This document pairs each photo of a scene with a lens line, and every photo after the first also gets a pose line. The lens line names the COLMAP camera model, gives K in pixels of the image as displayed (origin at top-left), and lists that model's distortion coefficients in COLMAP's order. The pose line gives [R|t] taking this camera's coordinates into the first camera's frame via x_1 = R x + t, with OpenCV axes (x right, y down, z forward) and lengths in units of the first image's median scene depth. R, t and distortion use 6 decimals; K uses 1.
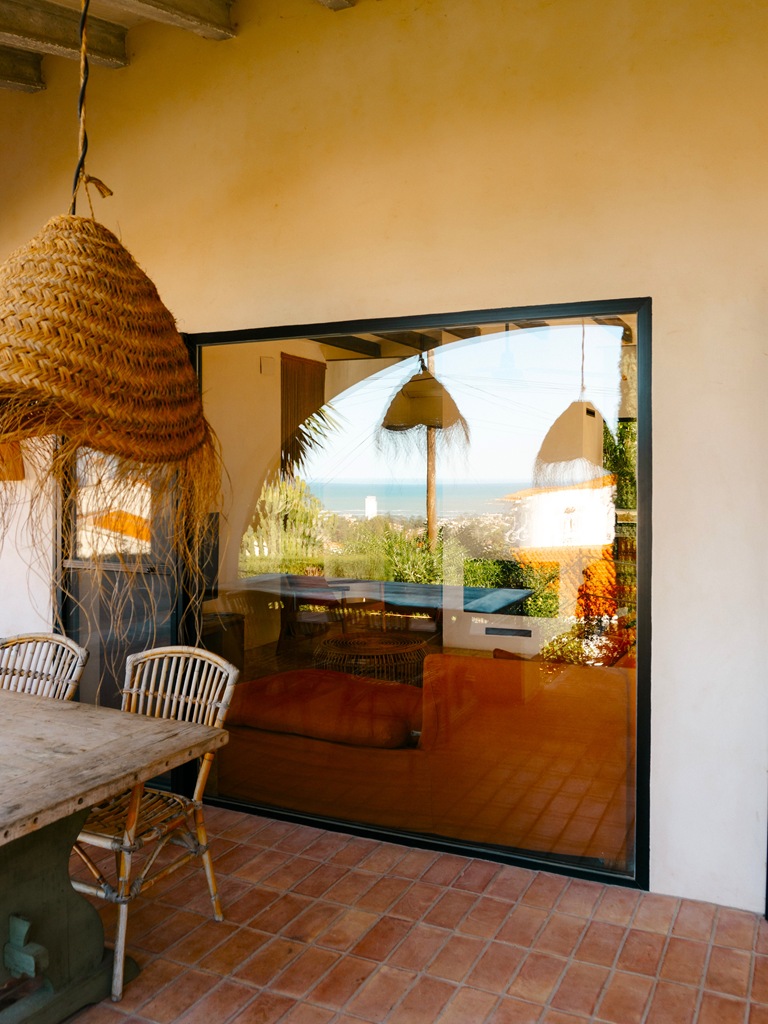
lens RADIAL K [[861.7, 0, 388.4], [0, 861.7, 470.9], [0, 0, 1]] dist [-0.036527, 0.002140]
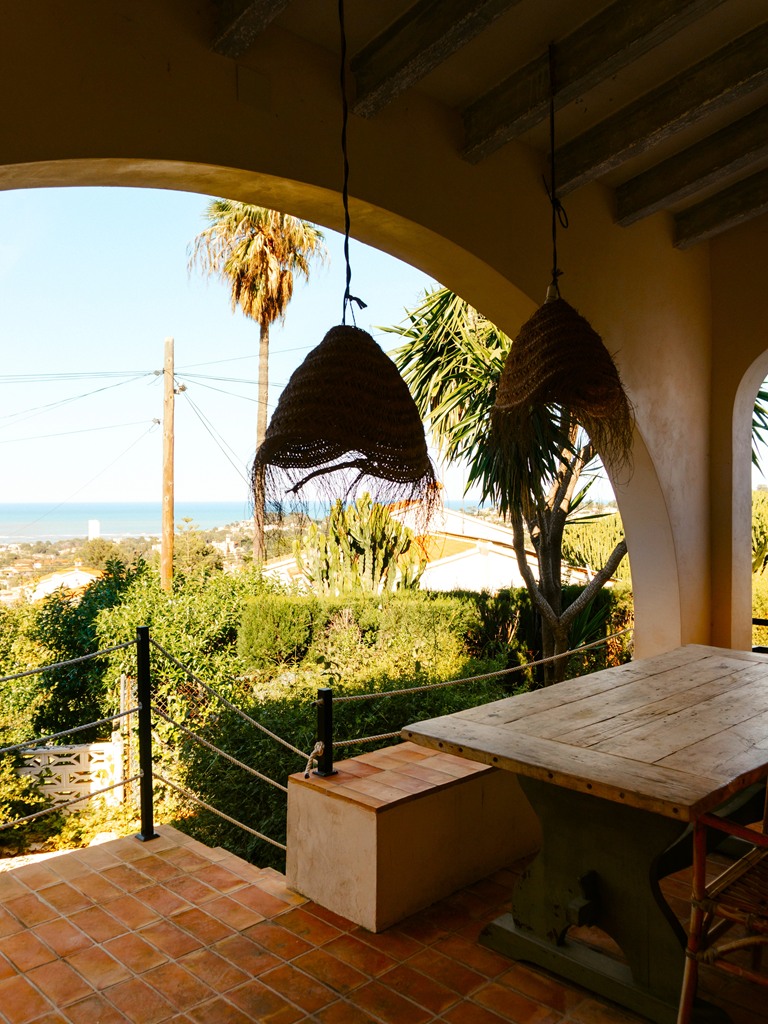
lens RADIAL K [[846.4, 0, 366.7], [0, 846.4, 495.7], [0, 0, 1]] dist [-0.000534, 0.002123]
pose [[-0.335174, -0.003753, -0.942149, 0.586185], [0.002652, 0.999984, -0.004927, 0.010839], [0.942152, -0.004150, -0.335159, 0.859020]]
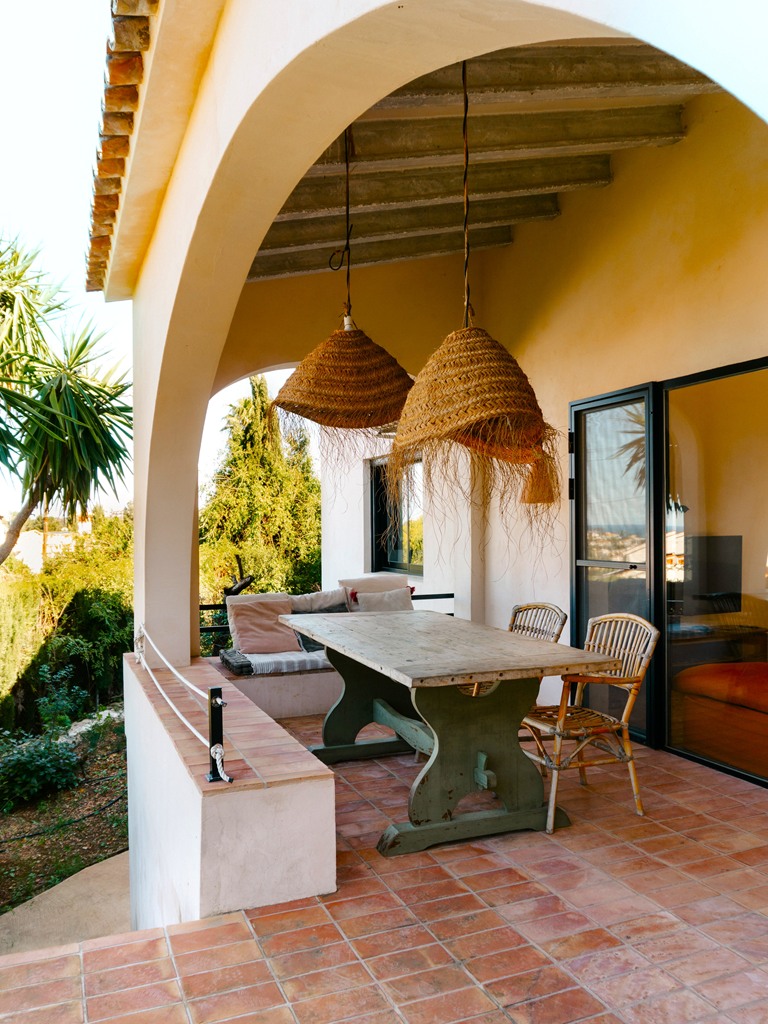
lens RADIAL K [[789.8, 0, 384.0], [0, 789.8, 512.0], [0, 0, 1]] dist [-0.014577, -0.001575]
pose [[0.747510, -0.016375, -0.664049, 0.337591], [0.010992, 0.999864, -0.012283, 0.061972], [0.664159, 0.001882, 0.747589, -0.200624]]
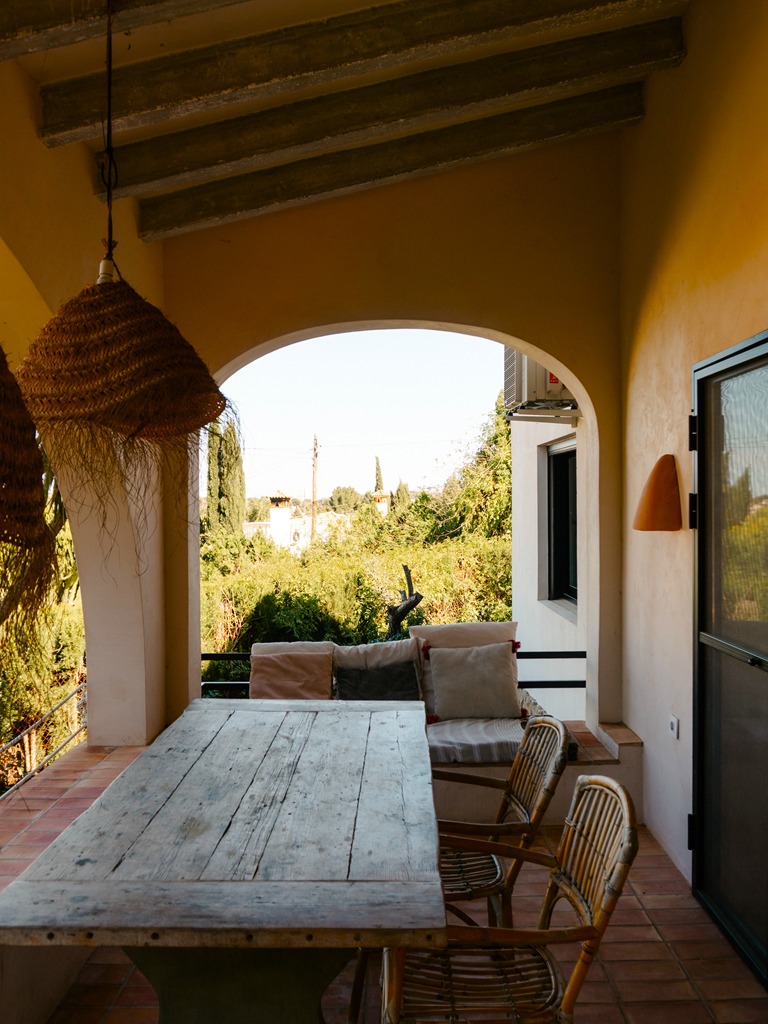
lens RADIAL K [[906.1, 0, 386.2], [0, 906.1, 499.8], [0, 0, 1]] dist [-0.055021, 0.002065]
pose [[0.448411, -0.008196, -0.893790, 0.369914], [0.009102, 0.999948, -0.004603, -0.026832], [0.893781, -0.006072, 0.448462, 0.563287]]
